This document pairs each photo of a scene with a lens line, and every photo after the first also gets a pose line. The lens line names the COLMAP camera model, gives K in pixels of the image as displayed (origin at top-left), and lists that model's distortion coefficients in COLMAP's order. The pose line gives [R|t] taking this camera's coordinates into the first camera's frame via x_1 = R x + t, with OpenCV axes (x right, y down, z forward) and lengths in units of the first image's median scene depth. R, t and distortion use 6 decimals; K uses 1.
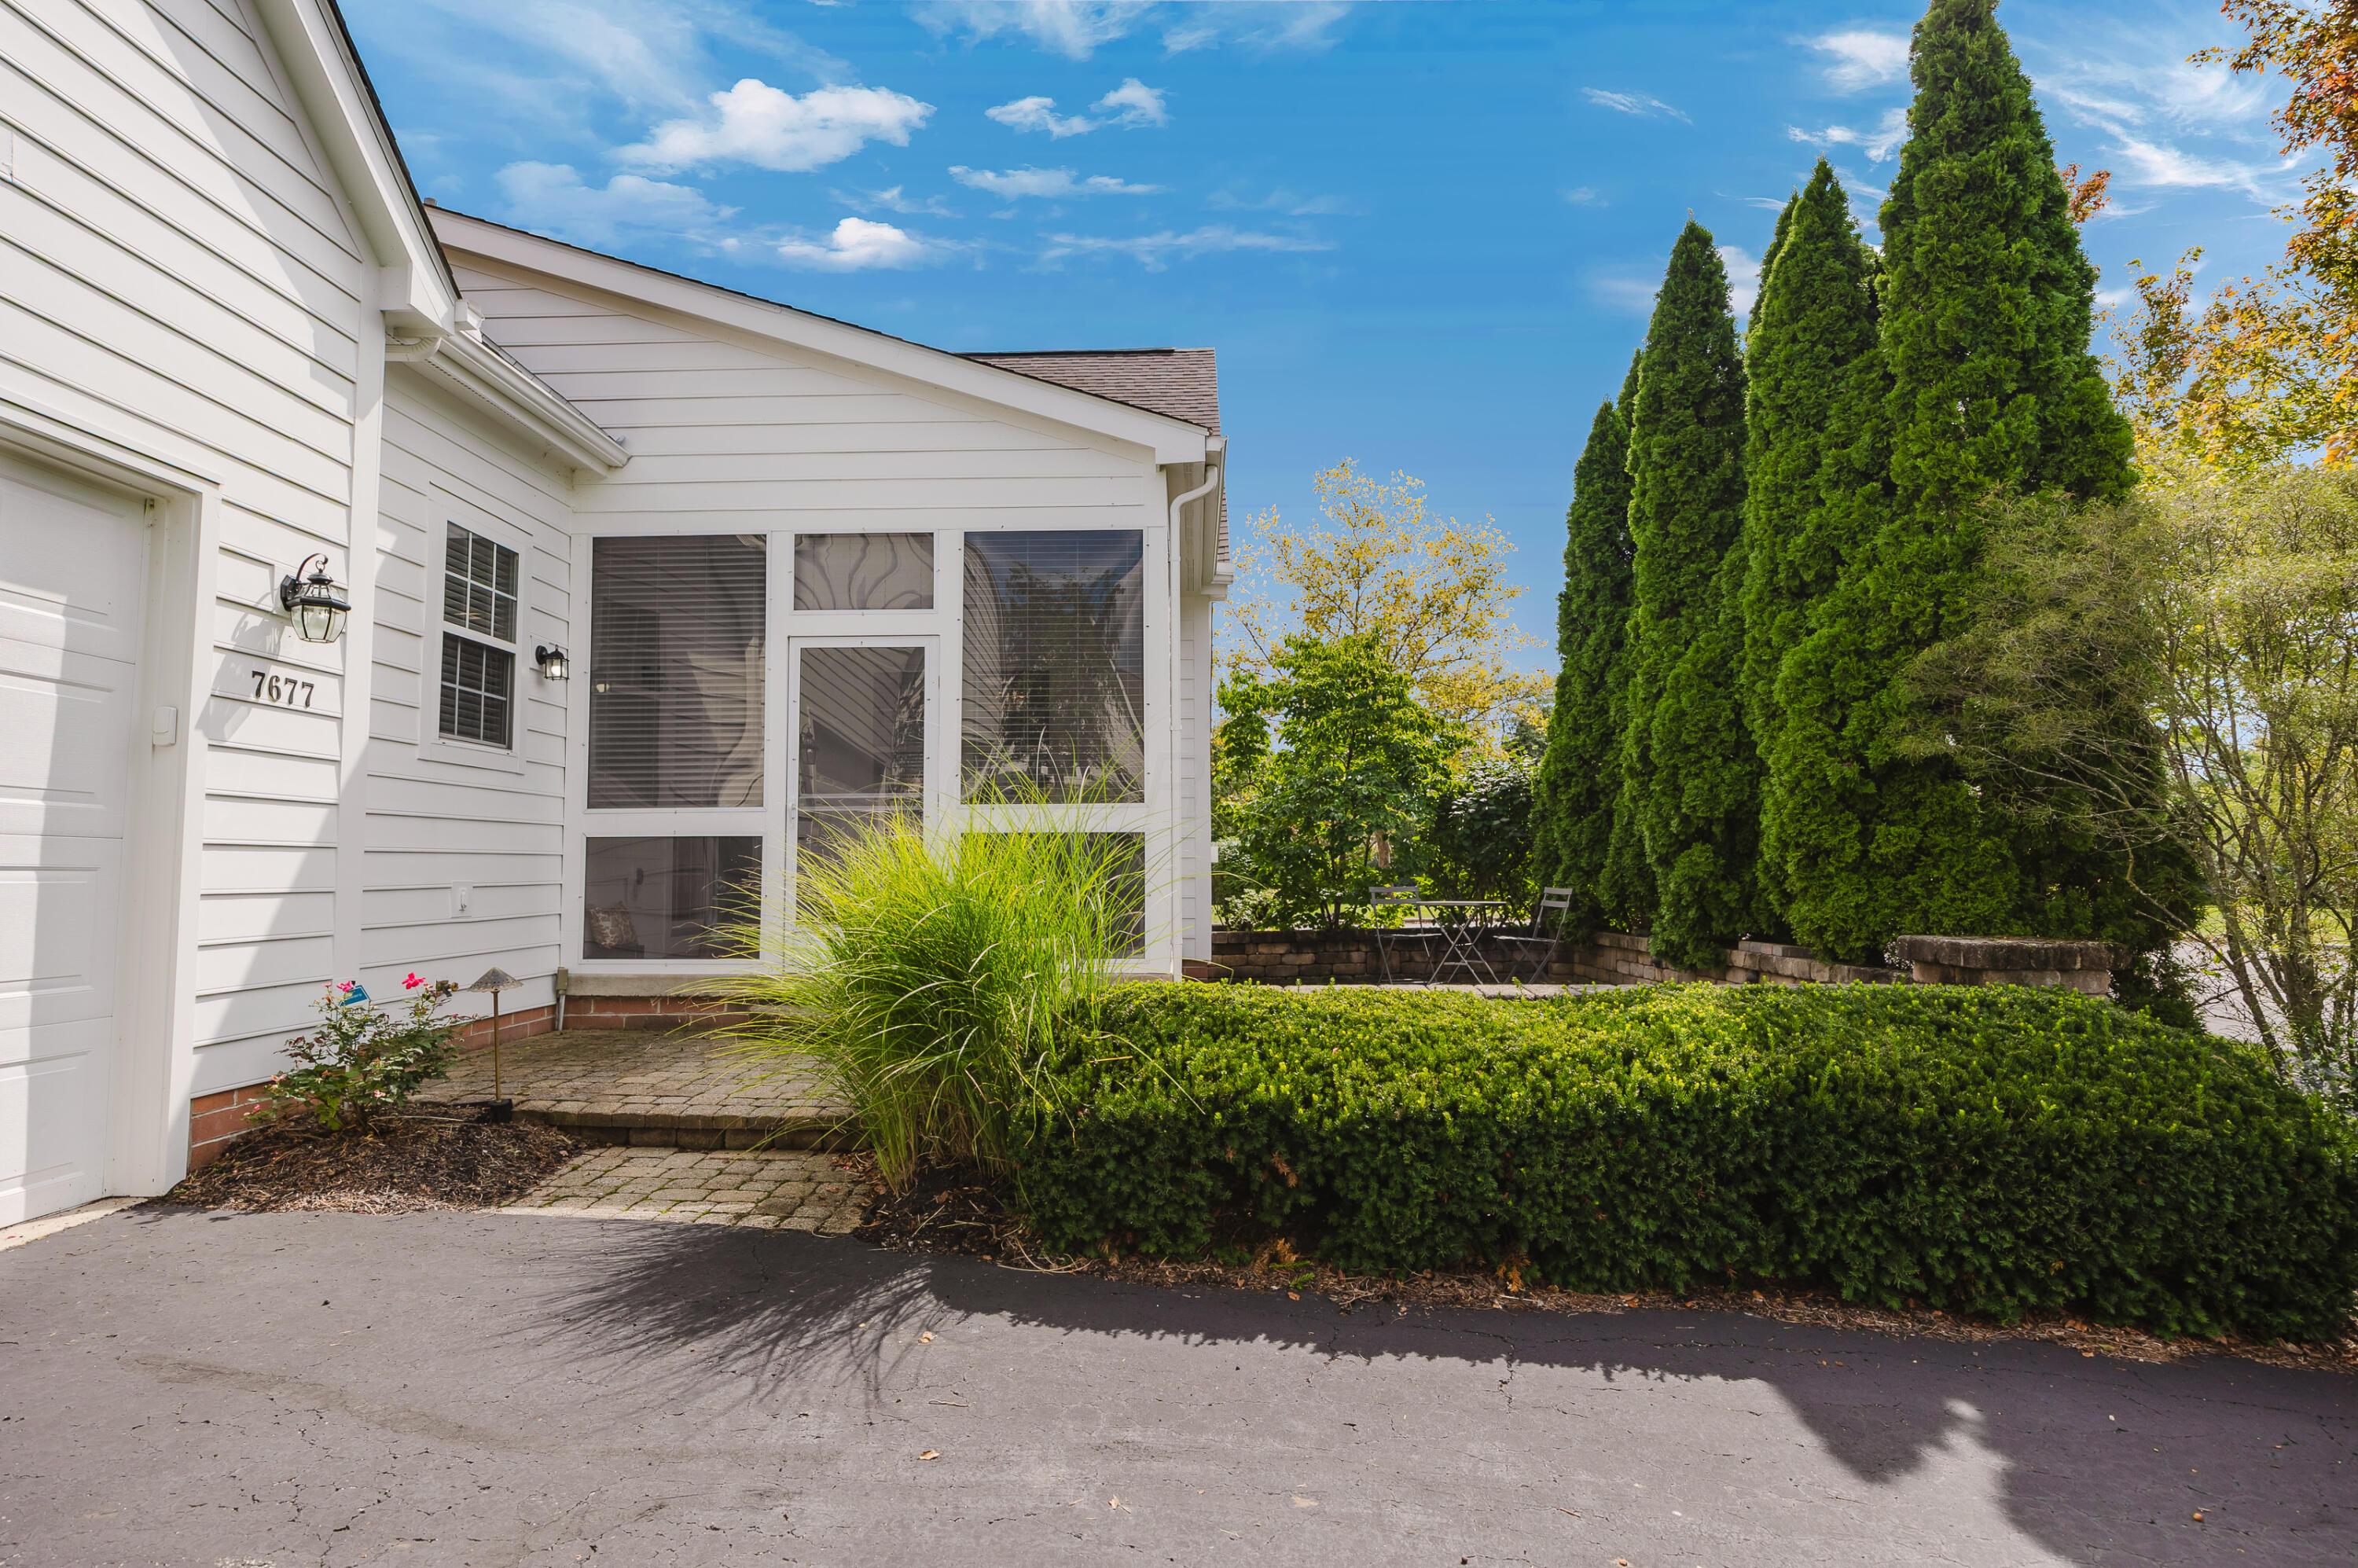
lens RADIAL K [[1256.4, 0, 1173.8], [0, 1256.4, 787.7], [0, 0, 1]] dist [-0.003616, -0.000405]
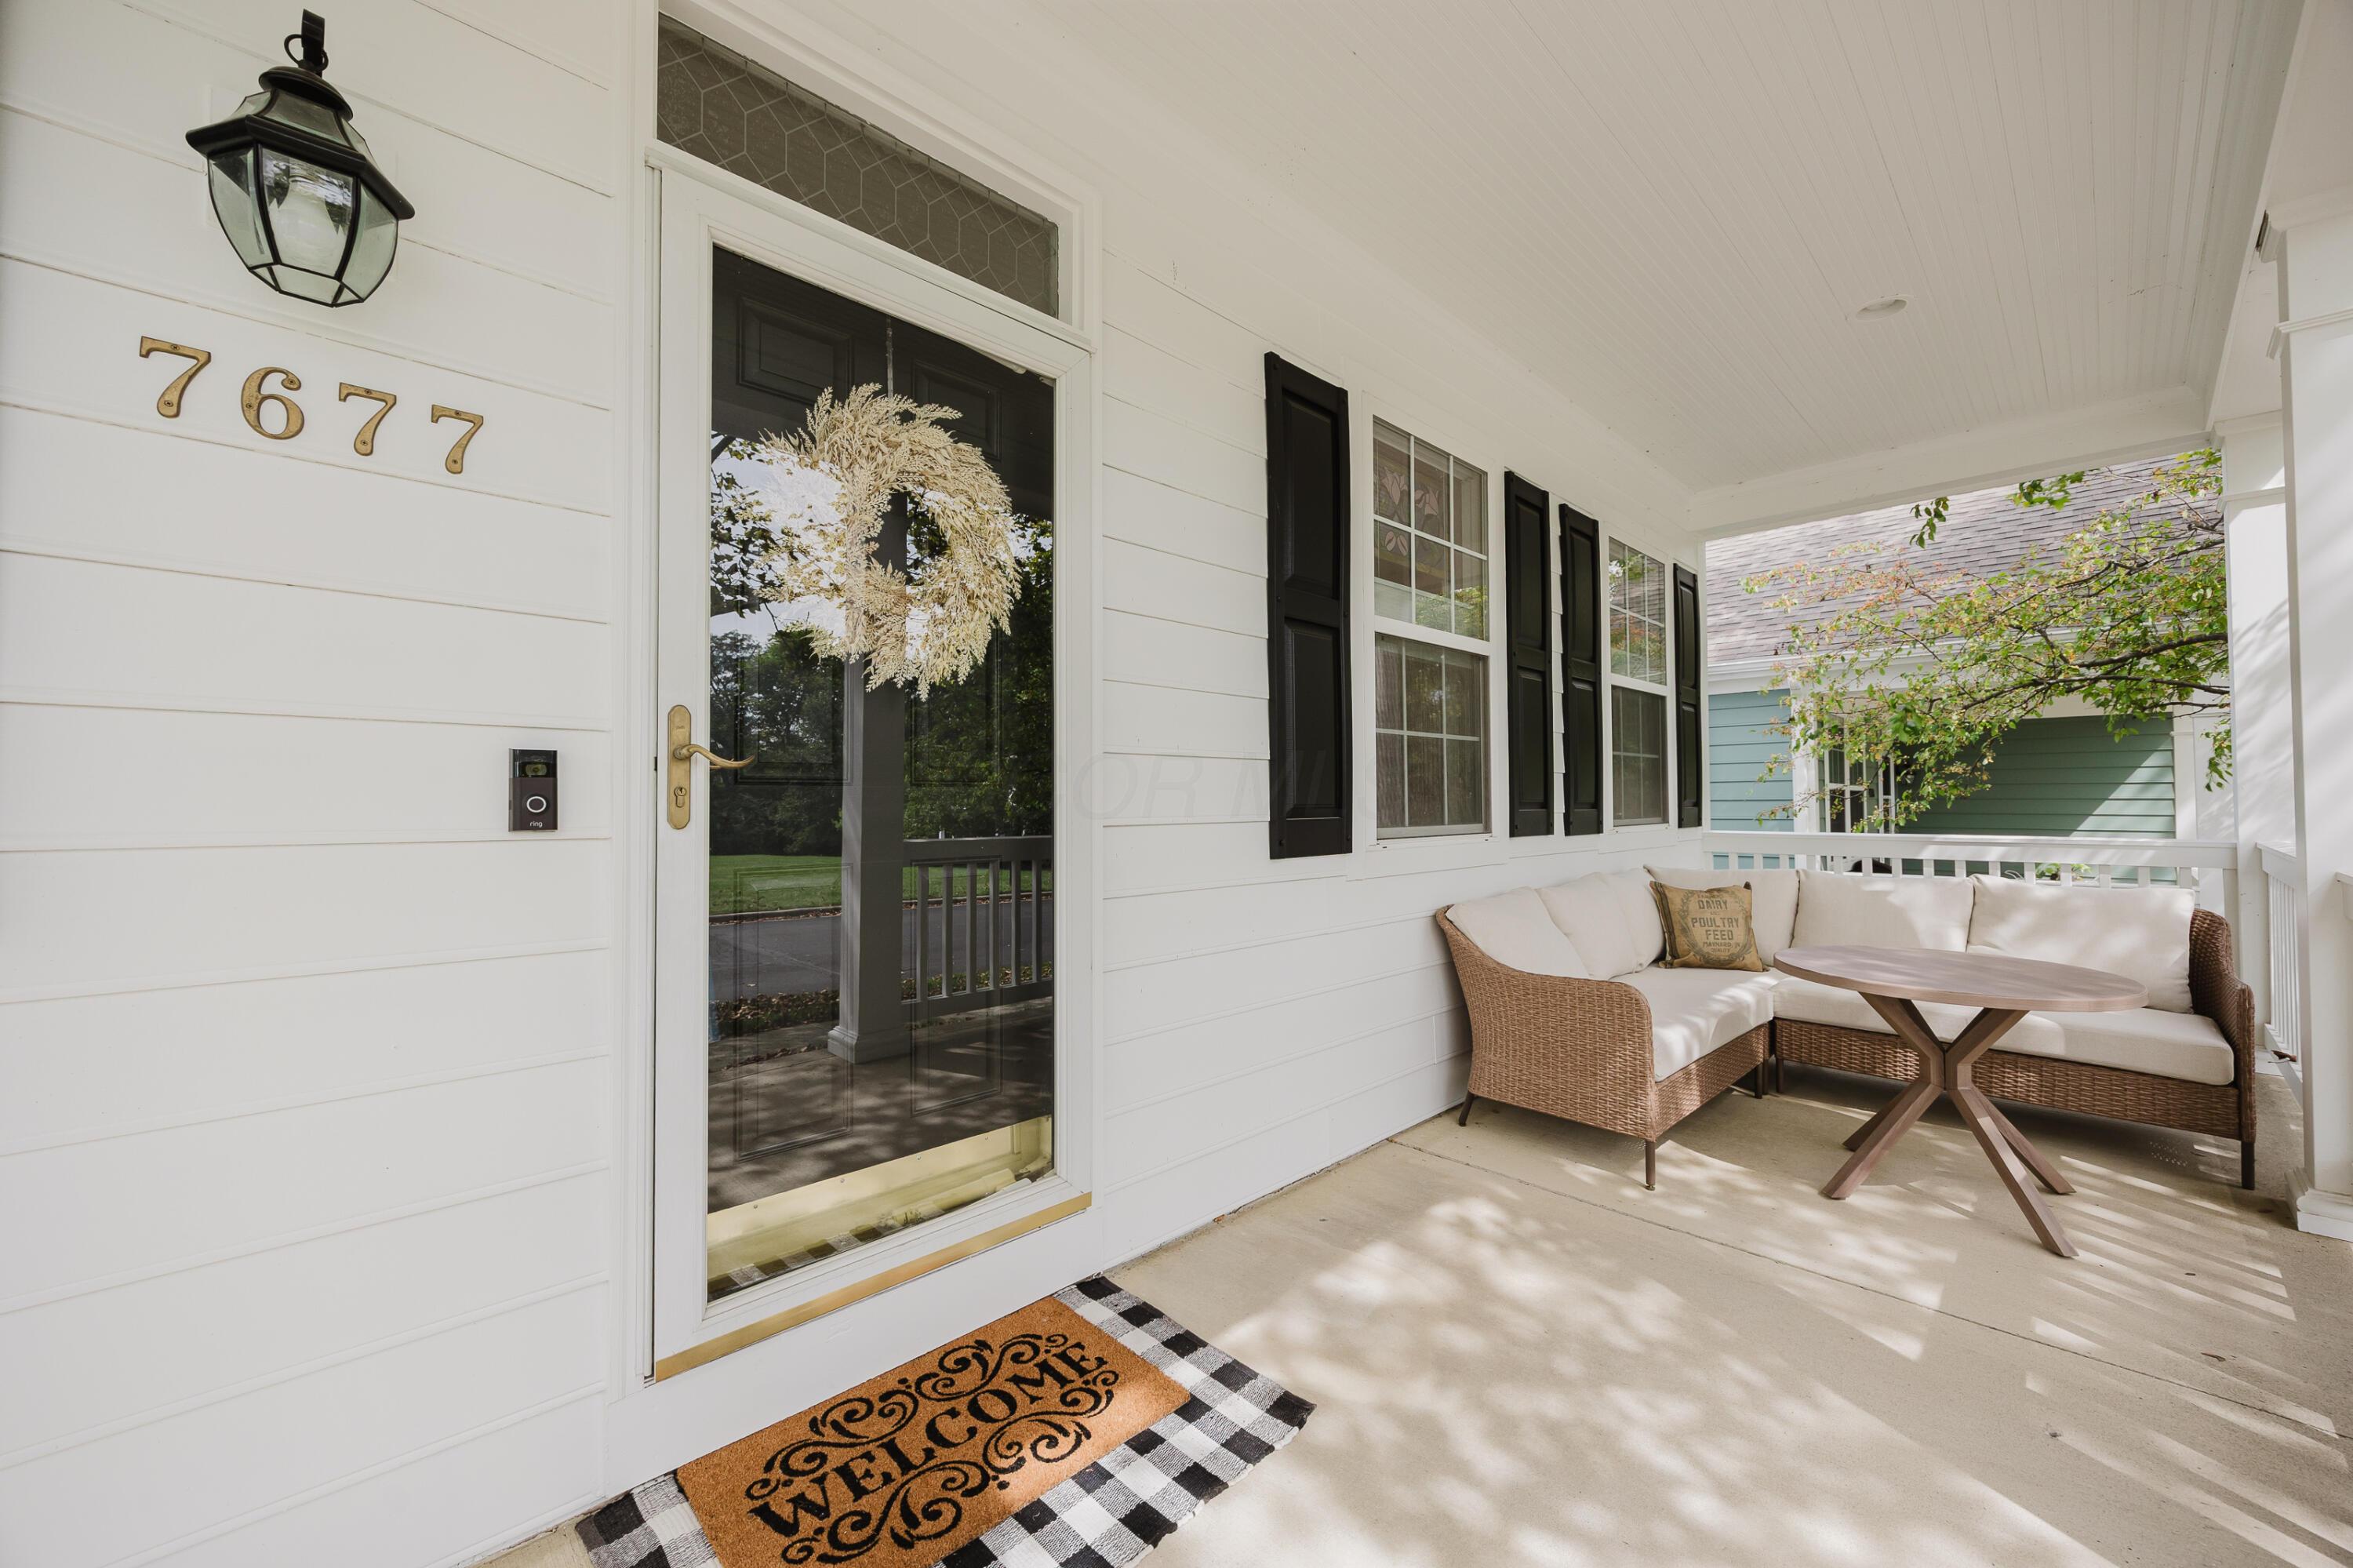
lens RADIAL K [[892.7, 0, 1174.9], [0, 892.7, 773.7], [0, 0, 1]] dist [-0.000326, -0.000657]
pose [[0.691799, -0.015733, -0.721919, -0.242103], [0.045682, 0.998714, 0.022010, 0.016808], [0.720644, -0.048205, 0.691628, 0.644299]]
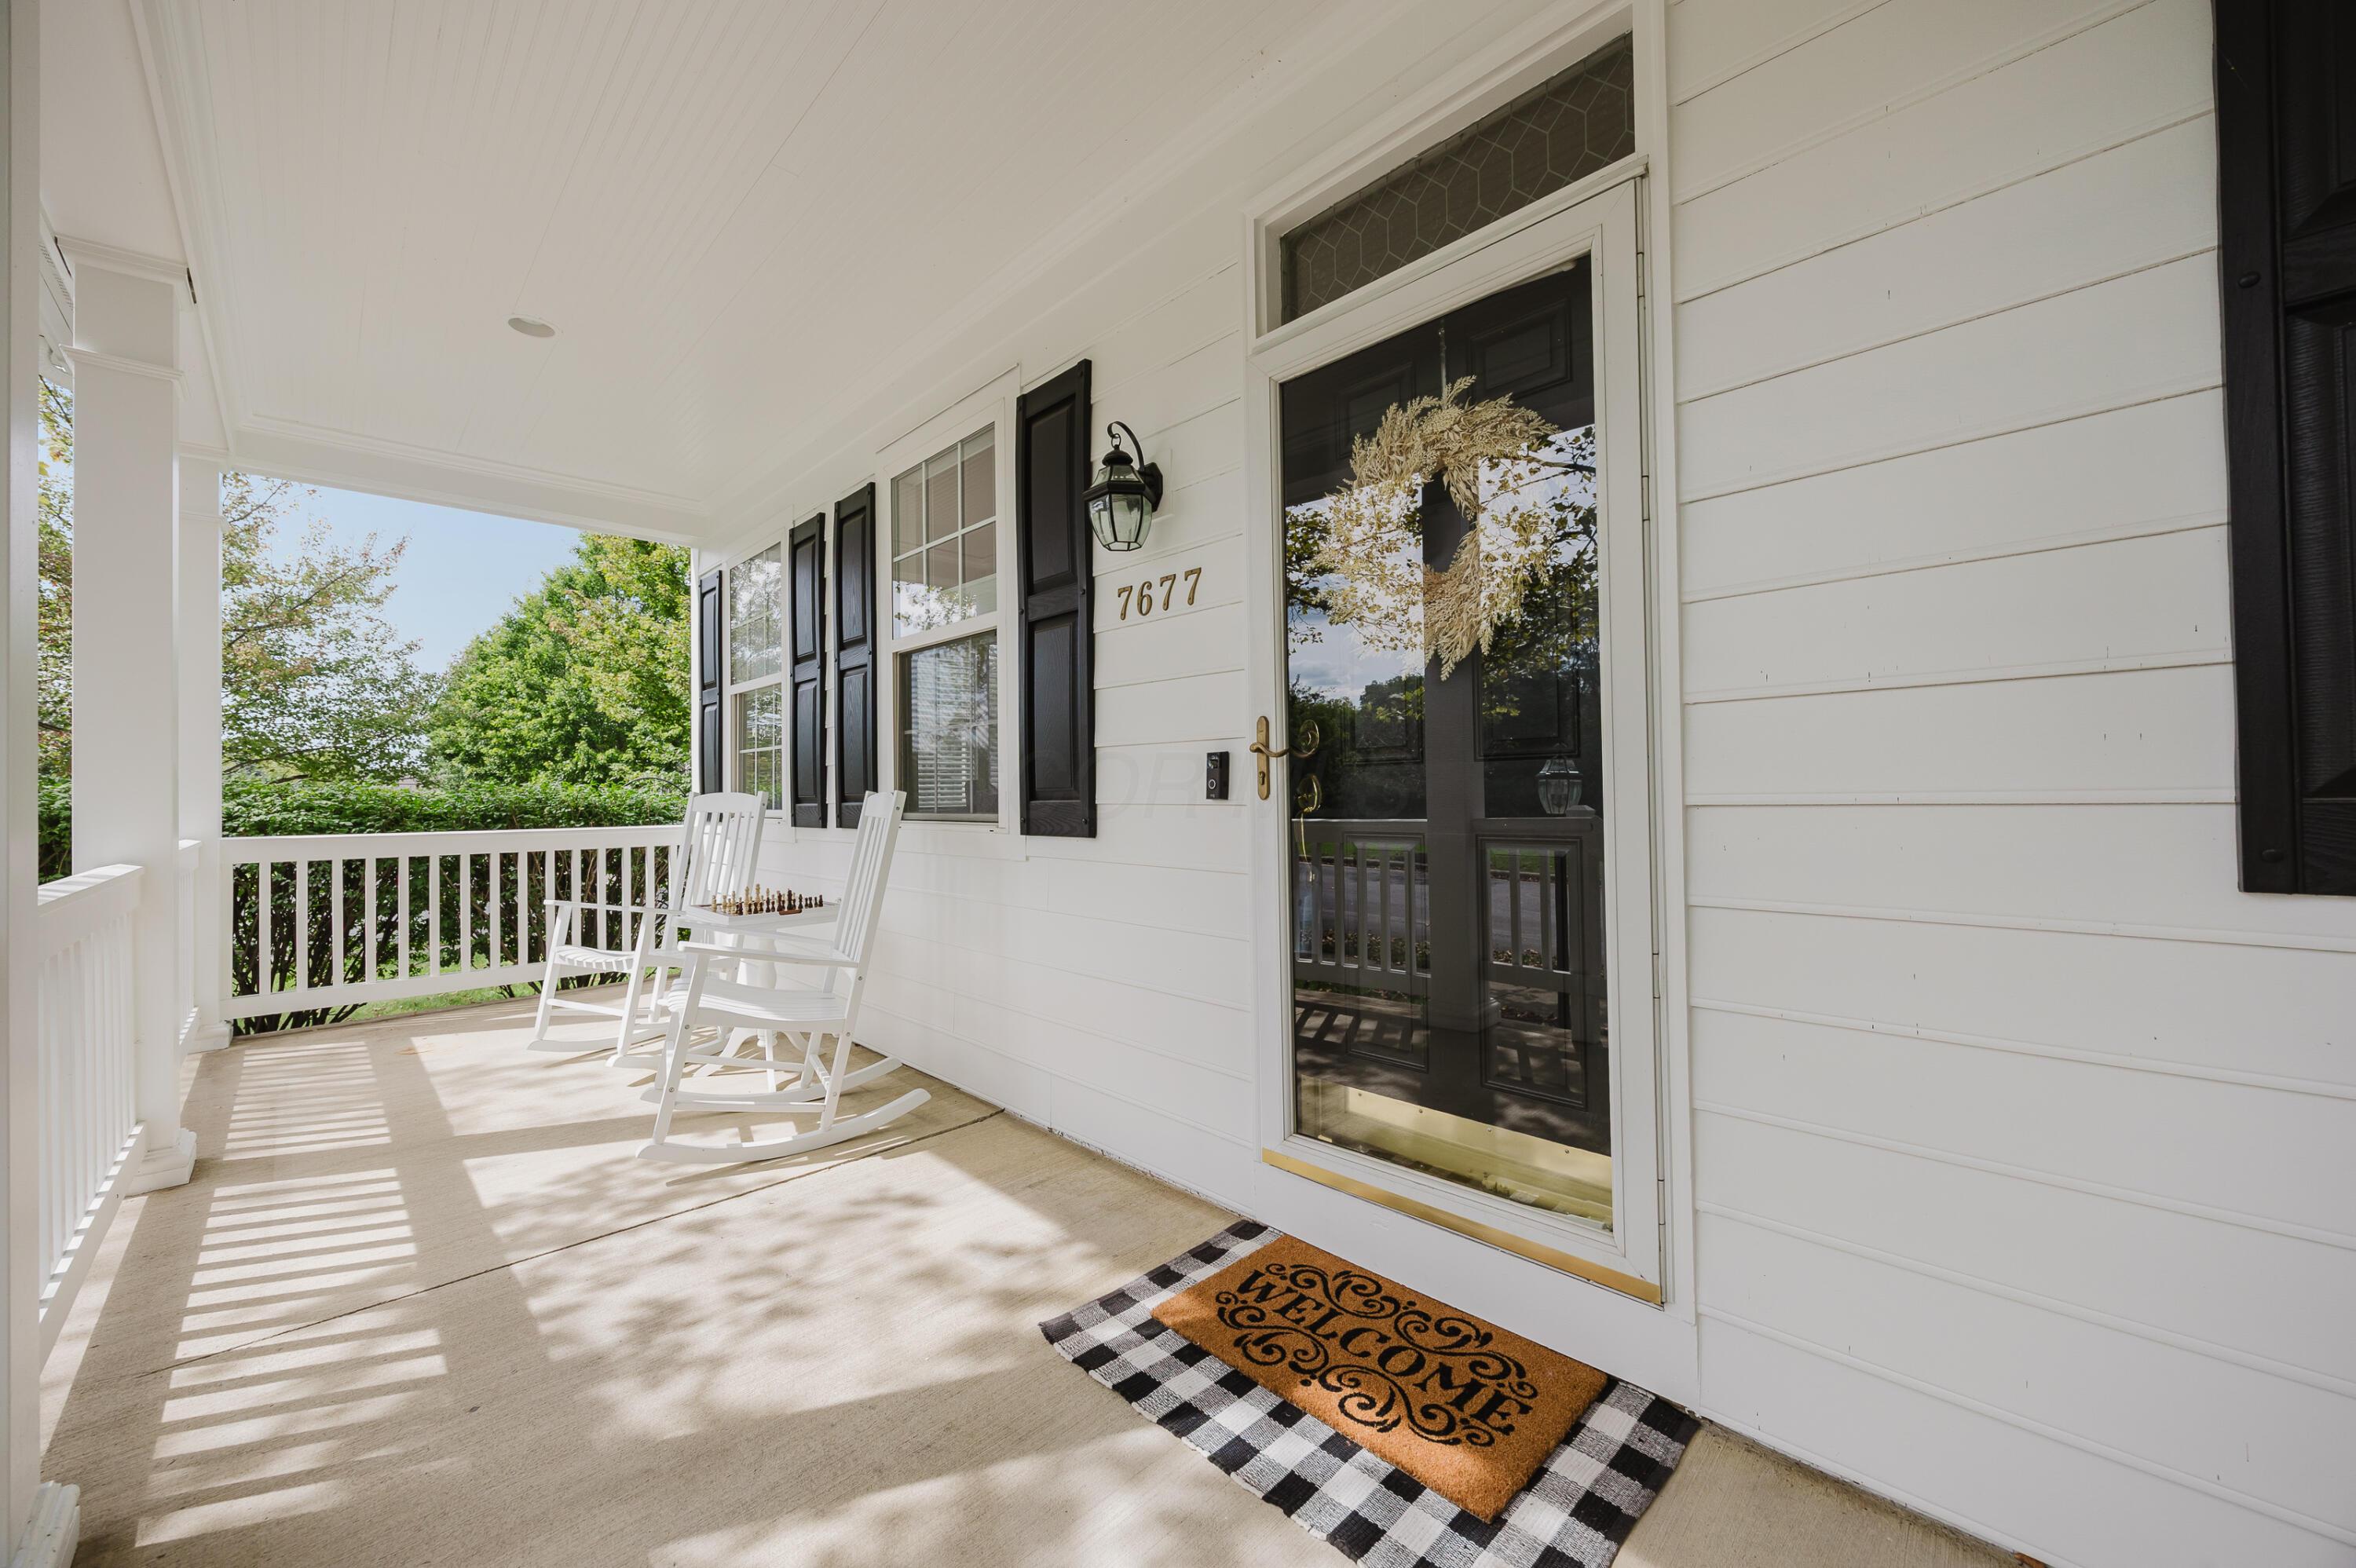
lens RADIAL K [[893.7, 0, 1177.9], [0, 893.7, 773.8], [0, 0, 1]] dist [-0.000326, -0.000657]
pose [[-0.710764, 0.003739, -0.703421, -0.234776], [0.068628, 0.995584, -0.064053, 0.036021], [0.700075, -0.093801, -0.707882, 0.879468]]
